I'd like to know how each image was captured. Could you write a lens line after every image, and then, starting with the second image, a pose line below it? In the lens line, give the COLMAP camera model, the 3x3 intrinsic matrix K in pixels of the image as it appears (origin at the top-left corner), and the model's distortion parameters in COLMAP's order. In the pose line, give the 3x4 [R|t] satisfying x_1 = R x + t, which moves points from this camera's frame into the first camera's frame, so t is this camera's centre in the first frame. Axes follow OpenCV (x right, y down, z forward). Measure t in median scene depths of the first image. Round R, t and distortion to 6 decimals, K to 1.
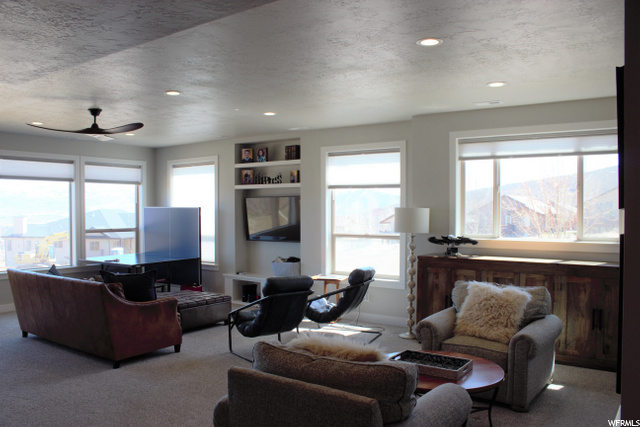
lens RADIAL K [[547.7, 0, 321.3], [0, 547.7, 217.4], [0, 0, 1]] dist [-0.167293, 0.131298]
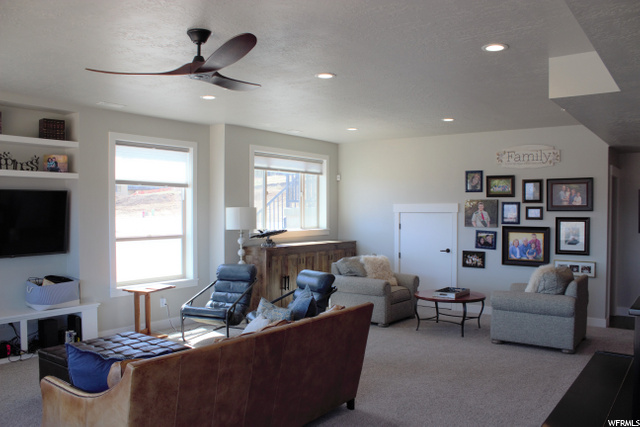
lens RADIAL K [[547.7, 0, 321.7], [0, 547.7, 212.2], [0, 0, 1]] dist [-0.167293, 0.131298]
pose [[-0.005896, -0.010174, 0.999931, -0.984498], [0.007576, 0.999919, 0.010218, -0.018804], [-0.999954, 0.007635, -0.005818, 0.853743]]
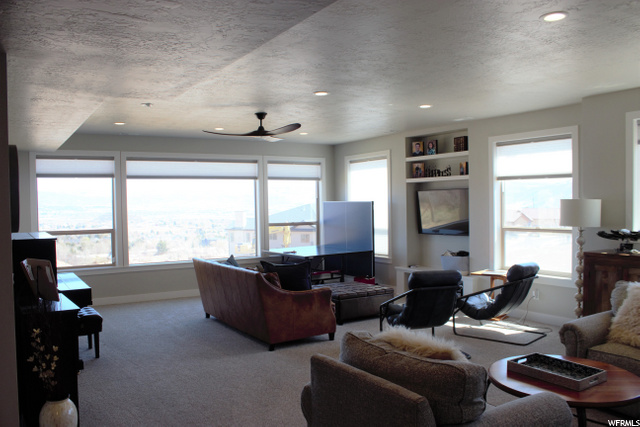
lens RADIAL K [[547.7, 0, 304.9], [0, 547.7, 220.6], [0, 0, 1]] dist [-0.167293, 0.131298]
pose [[0.917392, -0.002097, -0.397979, 0.096624], [0.009622, 0.999811, 0.016912, -0.001352], [0.397868, -0.019344, 0.917239, 0.006732]]
